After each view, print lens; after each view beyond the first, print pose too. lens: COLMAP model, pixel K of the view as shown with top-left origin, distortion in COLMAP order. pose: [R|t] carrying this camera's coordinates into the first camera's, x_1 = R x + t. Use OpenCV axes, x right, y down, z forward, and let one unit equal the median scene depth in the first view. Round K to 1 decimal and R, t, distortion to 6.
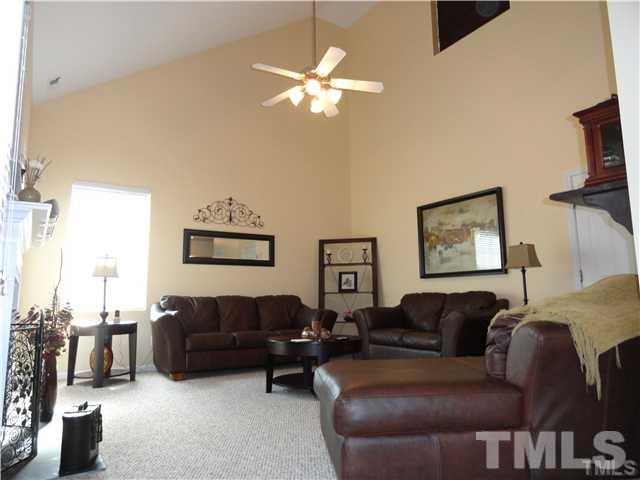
lens RADIAL K [[446.0, 0, 321.3], [0, 446.0, 240.1], [0, 0, 1]] dist [-0.001695, -0.000621]
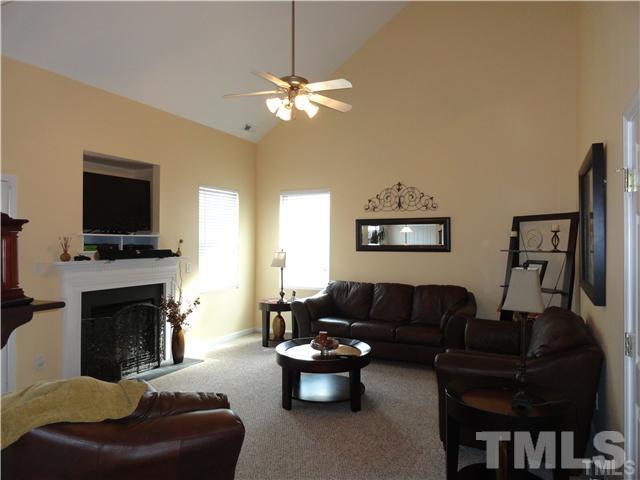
lens RADIAL K [[446.0, 0, 321.3], [0, 446.0, 238.7], [0, 0, 1]] dist [-0.001695, -0.000621]
pose [[0.479351, 0.011290, -0.877551, 0.579071], [0.112991, 0.990802, 0.074467, -0.065984], [0.870319, -0.134851, 0.473666, 0.370349]]
